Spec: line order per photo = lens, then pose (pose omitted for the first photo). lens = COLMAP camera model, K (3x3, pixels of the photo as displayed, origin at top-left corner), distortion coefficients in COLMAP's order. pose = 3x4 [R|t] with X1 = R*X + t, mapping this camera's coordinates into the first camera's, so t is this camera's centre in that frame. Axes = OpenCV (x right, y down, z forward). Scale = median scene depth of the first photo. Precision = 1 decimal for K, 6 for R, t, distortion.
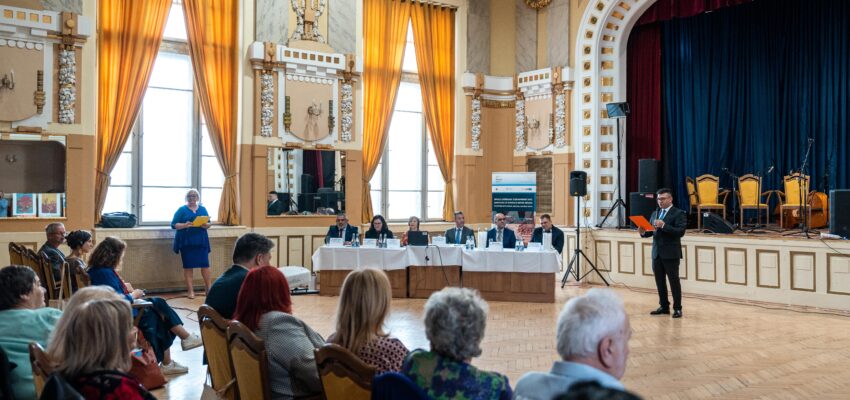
lens RADIAL K [[753.0, 0, 425.0], [0, 753.0, 200.0], [0, 0, 1]] dist [-0.002479, 0.010096]
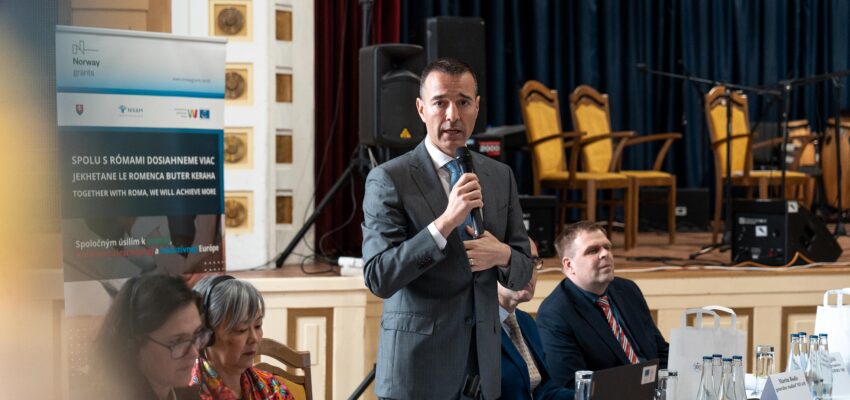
lens RADIAL K [[1637.0, 0, 415.9], [0, 1637.0, 211.2], [0, 0, 1]] dist [0.010086, -0.138379]
pose [[0.376937, -0.030954, 0.925722, -0.277964], [0.001816, 0.999464, 0.032680, -0.001403], [-0.926237, -0.010637, 0.376791, 0.748797]]
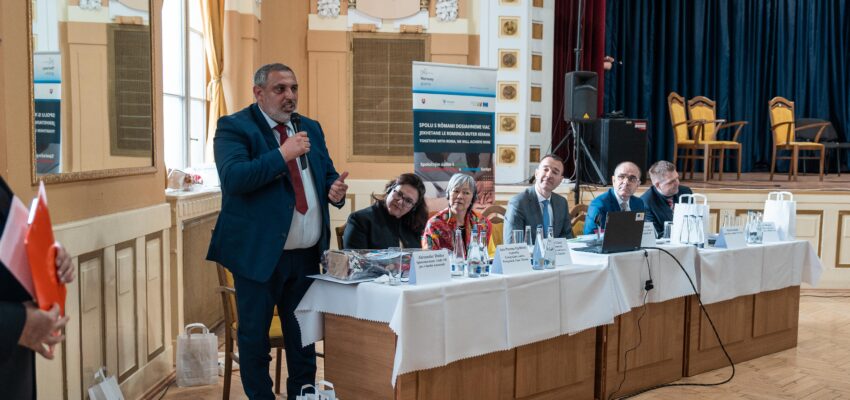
lens RADIAL K [[930.3, 0, 509.9], [0, 930.3, 243.2], [0, 0, 1]] dist [-0.011459, -0.008341]
pose [[0.535782, -0.083227, 0.840244, -0.332175], [-0.014073, 0.994112, 0.107442, 0.008439], [-0.844239, -0.069390, 0.531456, 0.667876]]
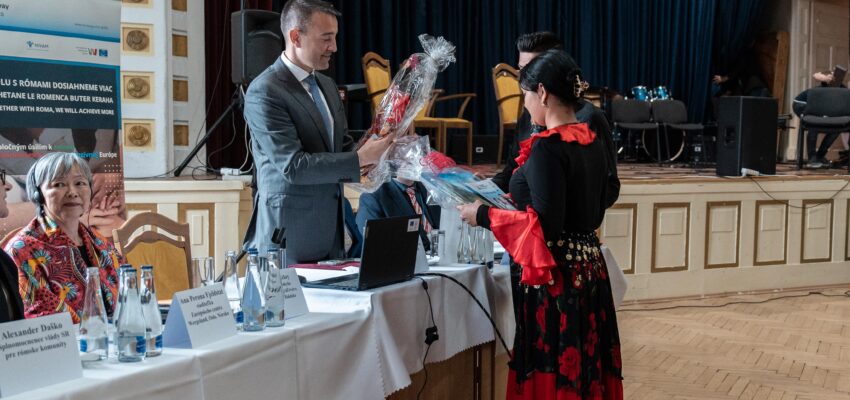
lens RADIAL K [[1047.5, 0, 615.8], [0, 1047.5, 224.2], [0, 0, 1]] dist [-0.013627, 0.008815]
pose [[0.114592, -0.080295, 0.990162, -0.240295], [-0.016075, 0.996448, 0.082665, 0.014912], [-0.993283, -0.025389, 0.112894, 0.742583]]
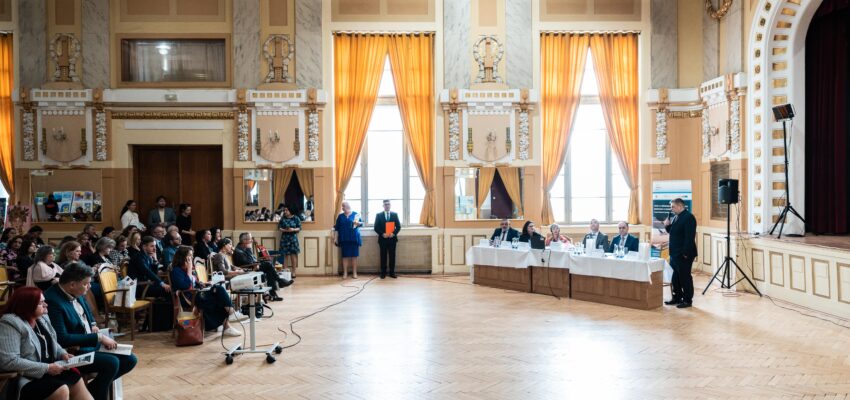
lens RADIAL K [[567.9, 0, 425.0], [0, 567.9, 200.0], [0, 0, 1]] dist [-0.004205, -0.001293]
pose [[0.807331, -0.005340, -0.590075, 0.306672], [0.015531, 0.999805, 0.012201, -0.024320], [0.589894, -0.019015, 0.807257, 0.146937]]
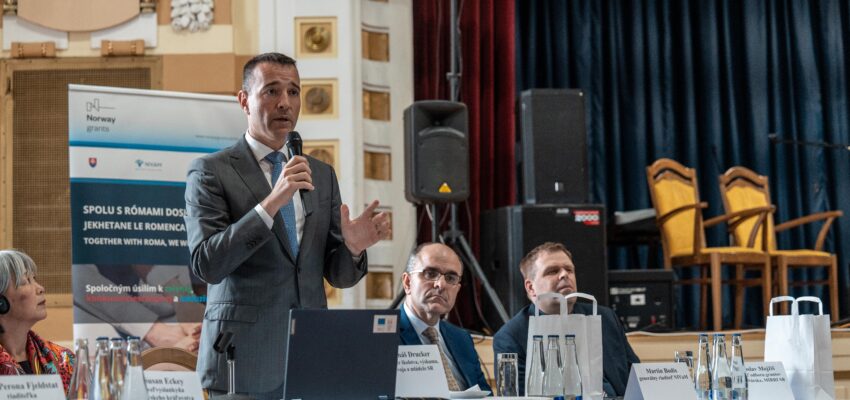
lens RADIAL K [[1637.0, 0, 415.9], [0, 1637.0, 211.2], [0, 0, 1]] dist [0.010086, -0.138379]
pose [[0.603997, 0.053110, 0.795215, -0.219856], [0.023513, 0.996155, -0.084389, 0.040899], [-0.796639, 0.069669, 0.600426, 0.645196]]
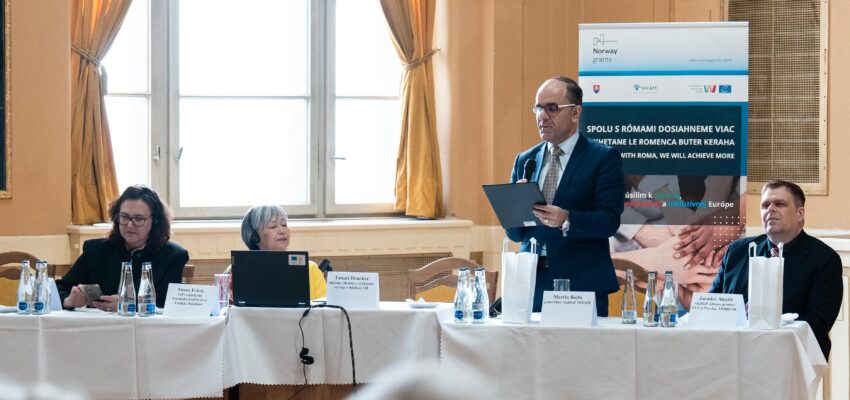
lens RADIAL K [[3081.3, 0, 425.0], [0, 3081.3, 200.0], [0, 0, 1]] dist [0.029286, 0.149804]
pose [[0.999991, -0.002620, 0.003251, 0.033073], [0.002555, 0.999798, 0.019922, 0.002259], [-0.003302, -0.019914, 0.999796, -0.049777]]
